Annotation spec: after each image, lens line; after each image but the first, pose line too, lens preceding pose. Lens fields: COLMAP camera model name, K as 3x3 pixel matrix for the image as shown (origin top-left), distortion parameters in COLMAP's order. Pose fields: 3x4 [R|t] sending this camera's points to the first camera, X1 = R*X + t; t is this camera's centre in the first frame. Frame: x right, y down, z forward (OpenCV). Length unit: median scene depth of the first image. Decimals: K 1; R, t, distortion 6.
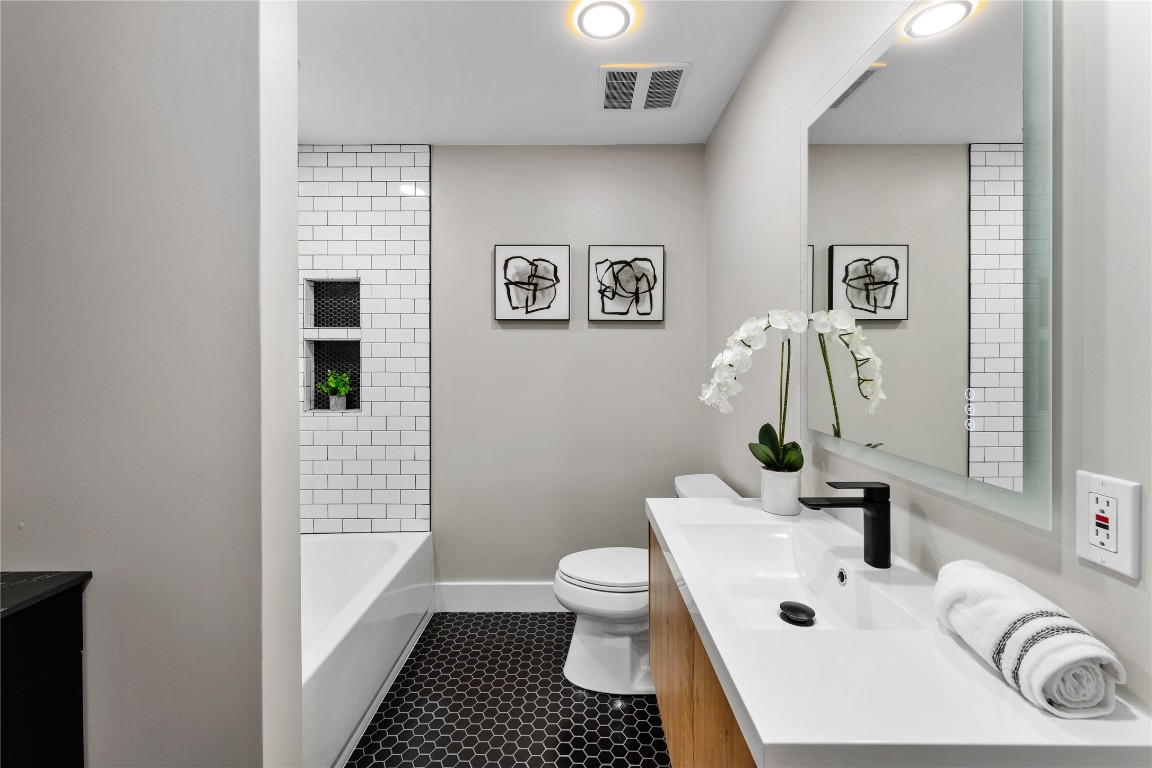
lens RADIAL K [[480.0, 0, 575.5], [0, 480.0, 360.0], [0, 0, 1]] dist [-0.000683, -0.000227]
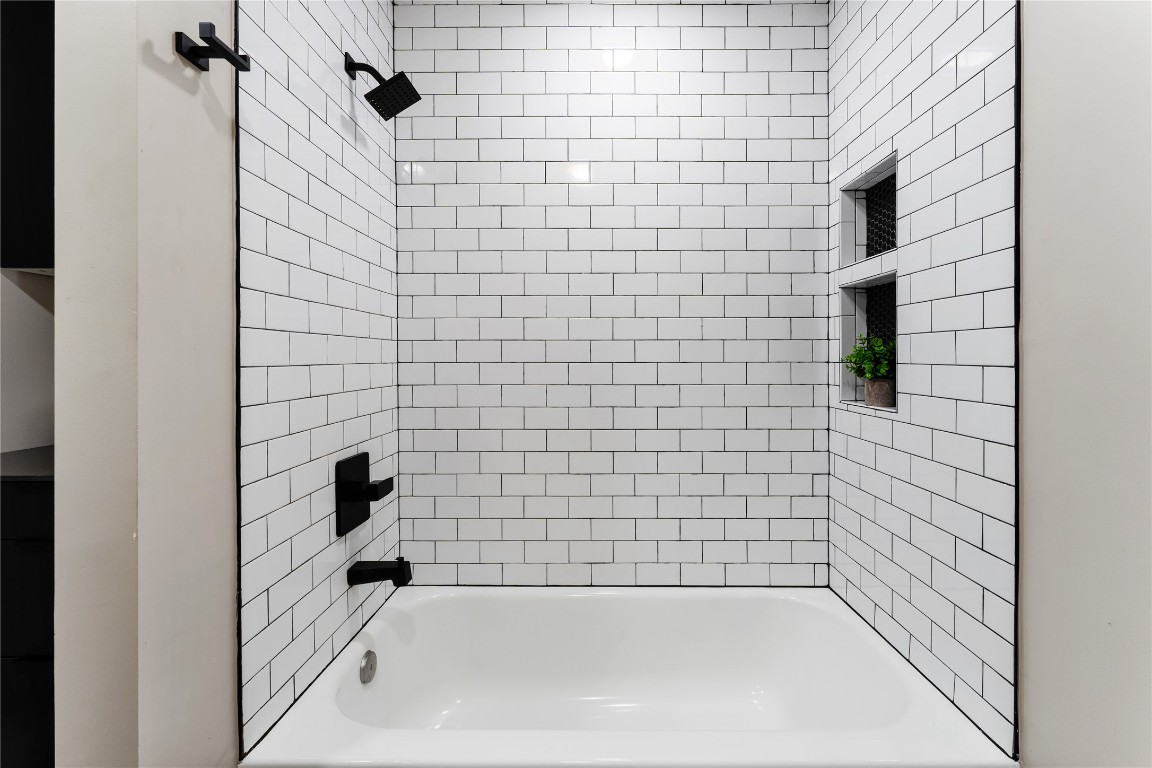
lens RADIAL K [[480.0, 0, 580.2], [0, 480.0, 361.0], [0, 0, 1]] dist [-0.000683, -0.000227]
pose [[-0.012311, 0.008729, -0.999886, 0.067864], [-0.008951, 0.999921, 0.008840, 0.052224], [0.999884, 0.009059, -0.012232, 0.681653]]
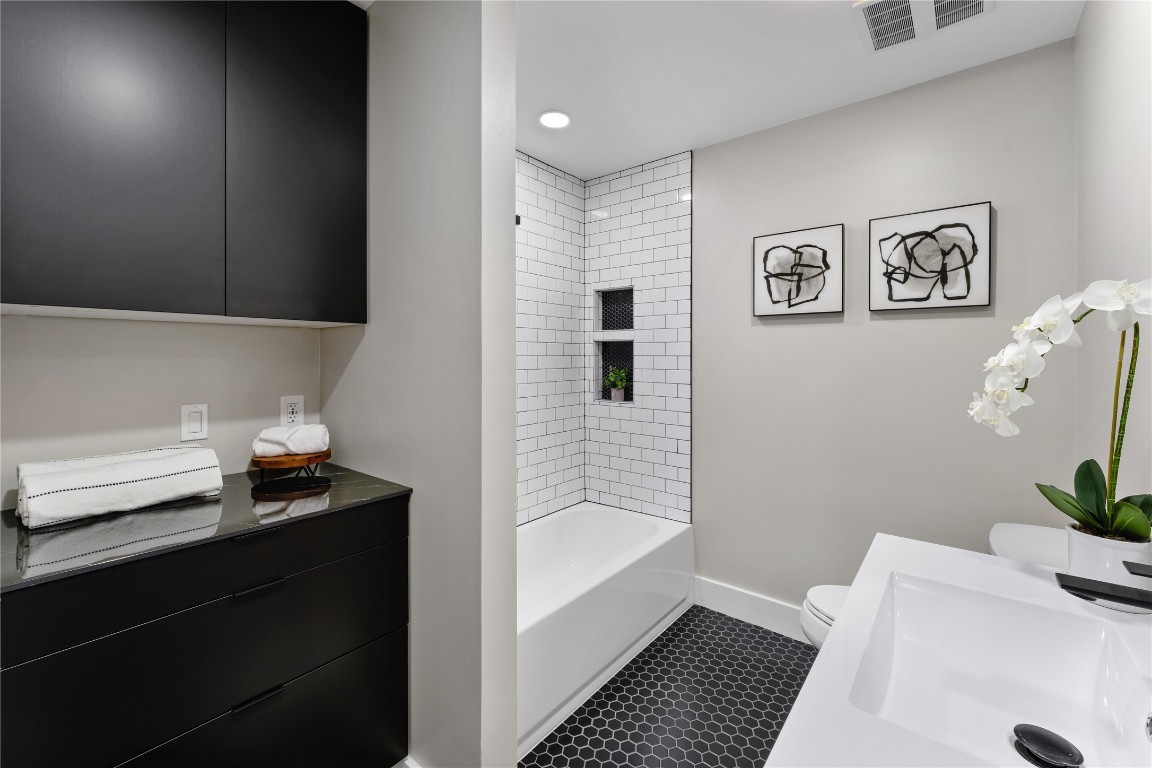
lens RADIAL K [[480.0, 0, 566.2], [0, 480.0, 357.0], [0, 0, 1]] dist [-0.000683, -0.000227]
pose [[0.766082, 0.002449, -0.642739, 0.158217], [-0.004229, 0.999990, -0.001230, -0.000223], [0.642729, 0.003661, 0.766085, 0.034974]]
